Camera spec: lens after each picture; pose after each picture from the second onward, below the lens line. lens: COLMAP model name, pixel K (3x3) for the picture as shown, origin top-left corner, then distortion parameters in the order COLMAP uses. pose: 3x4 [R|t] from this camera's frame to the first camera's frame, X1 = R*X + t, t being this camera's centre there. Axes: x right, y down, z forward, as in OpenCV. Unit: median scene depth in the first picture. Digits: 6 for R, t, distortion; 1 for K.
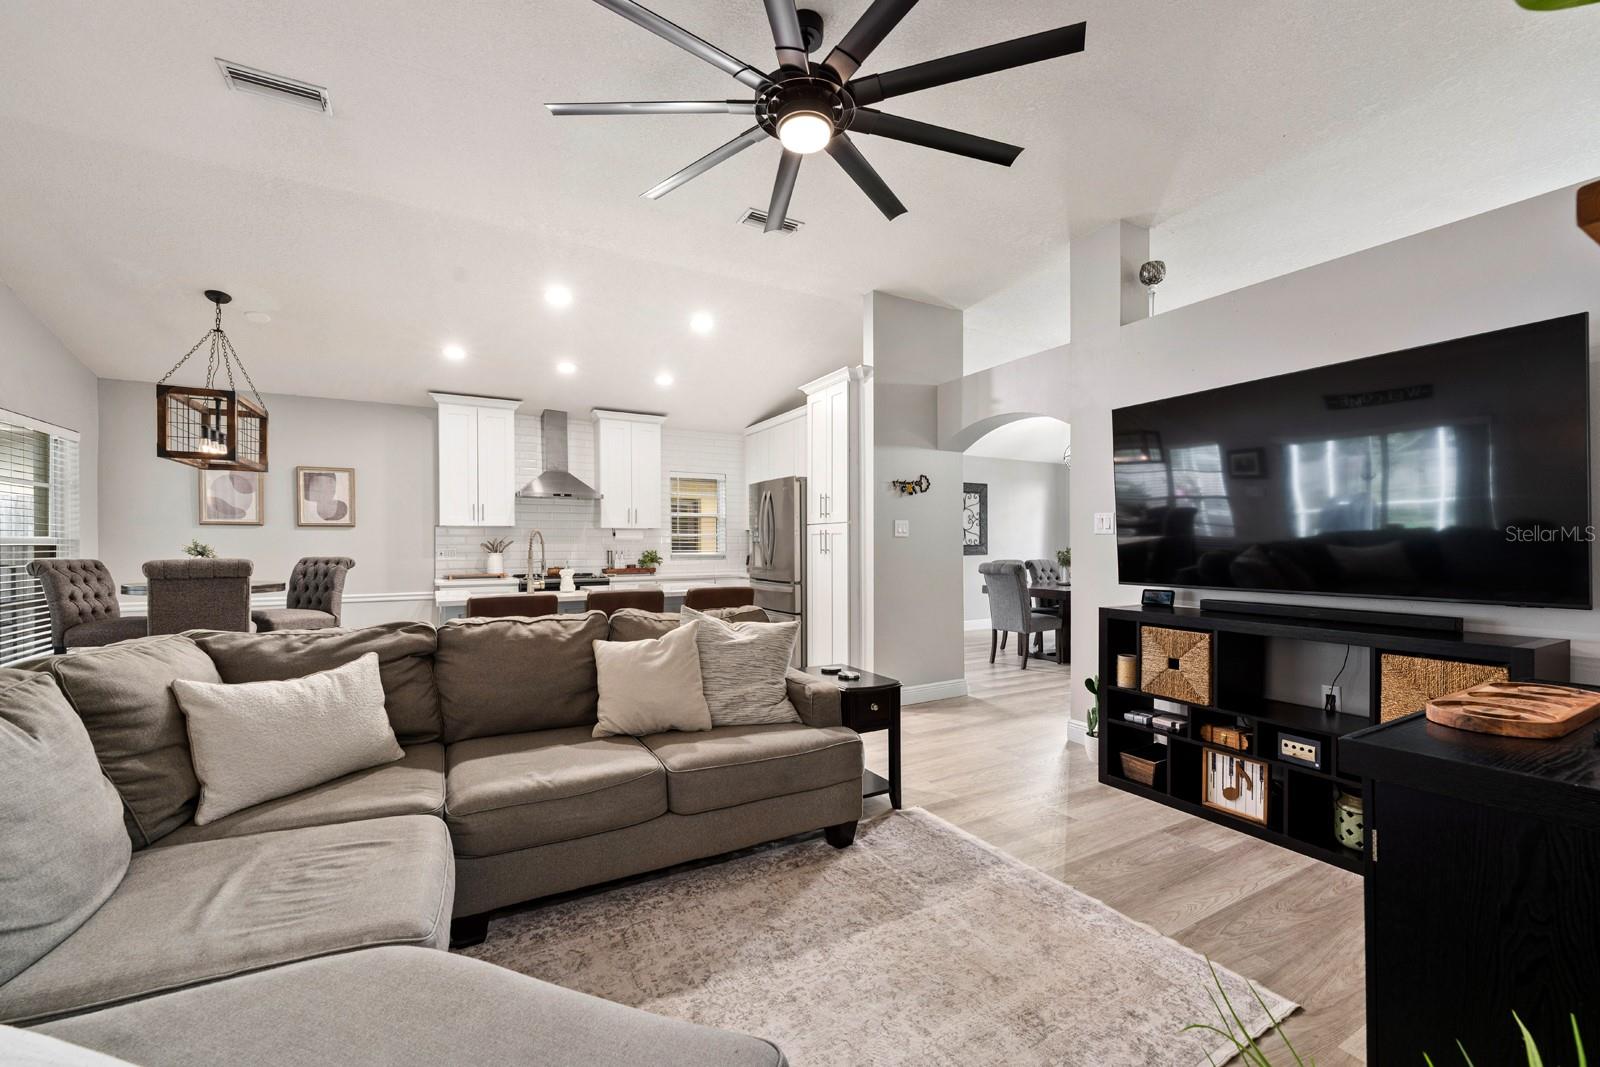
lens RADIAL K [[645.8, 0, 796.9], [0, 645.8, 547.0], [0, 0, 1]] dist [-0.000964, -0.000713]
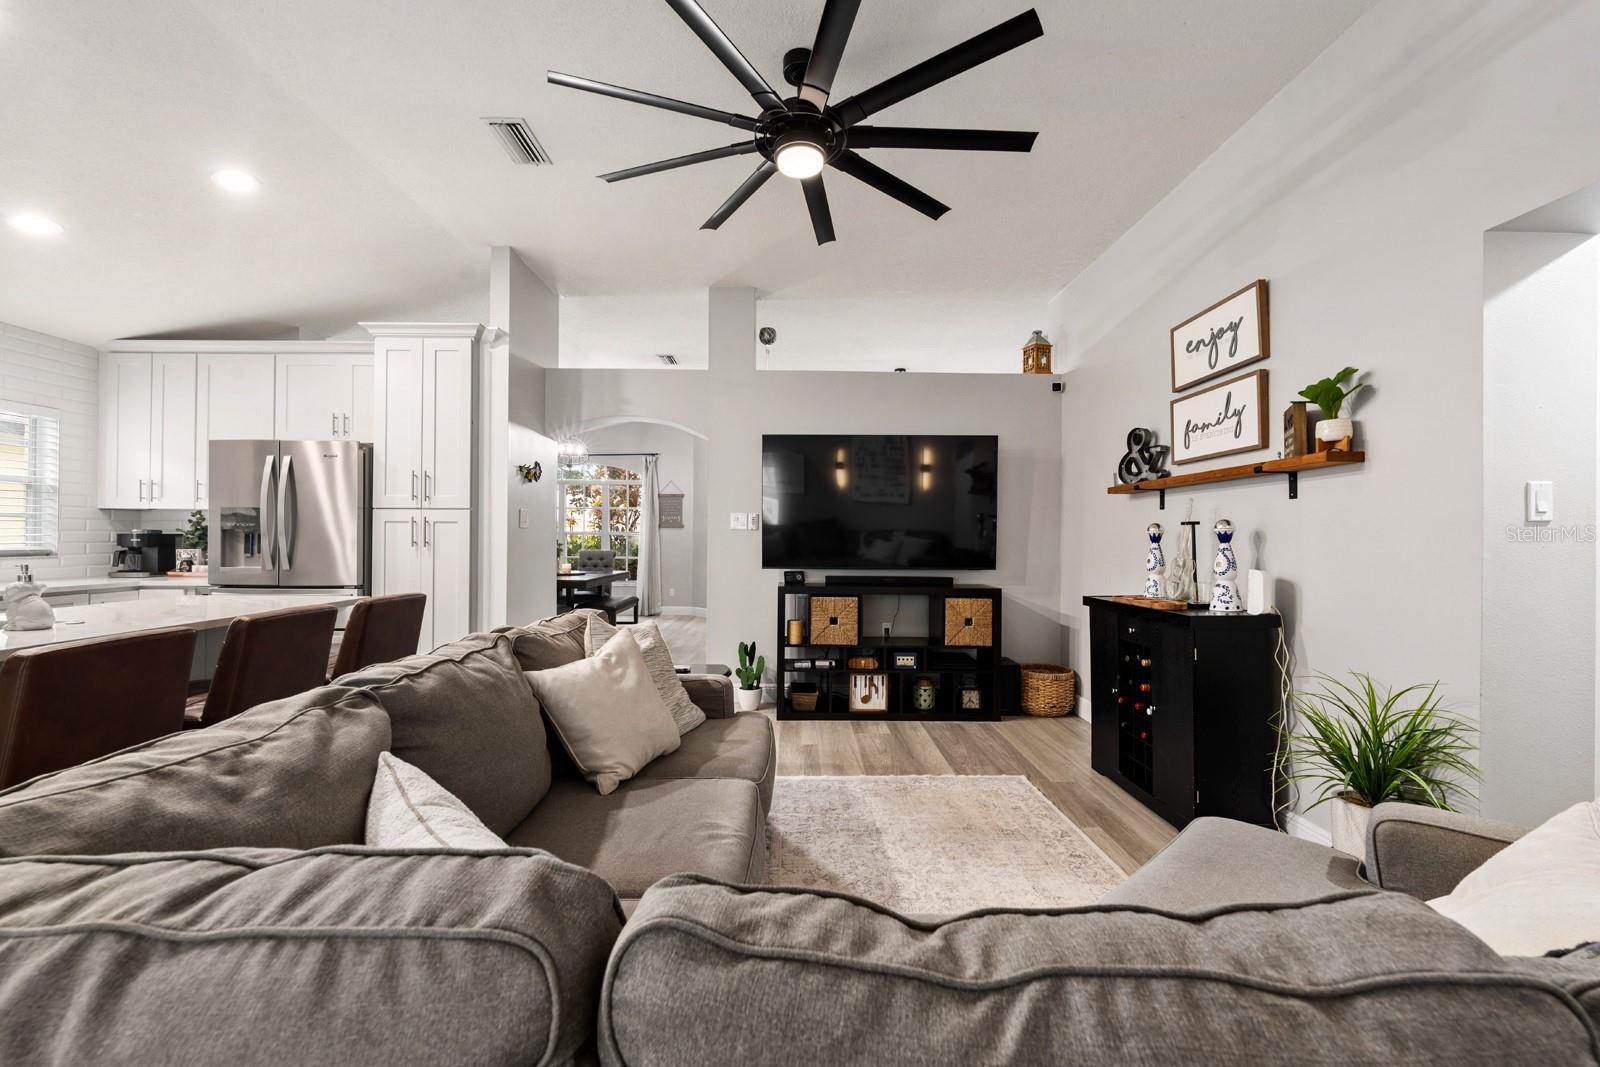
lens RADIAL K [[645.8, 0, 797.5], [0, 645.8, 533.7], [0, 0, 1]] dist [-0.000964, -0.000713]
pose [[0.480058, 0.010446, 0.877174, -0.542903], [-0.004702, 0.999945, -0.009334, -0.000615], [-0.877224, 0.000356, 0.480081, 0.278590]]
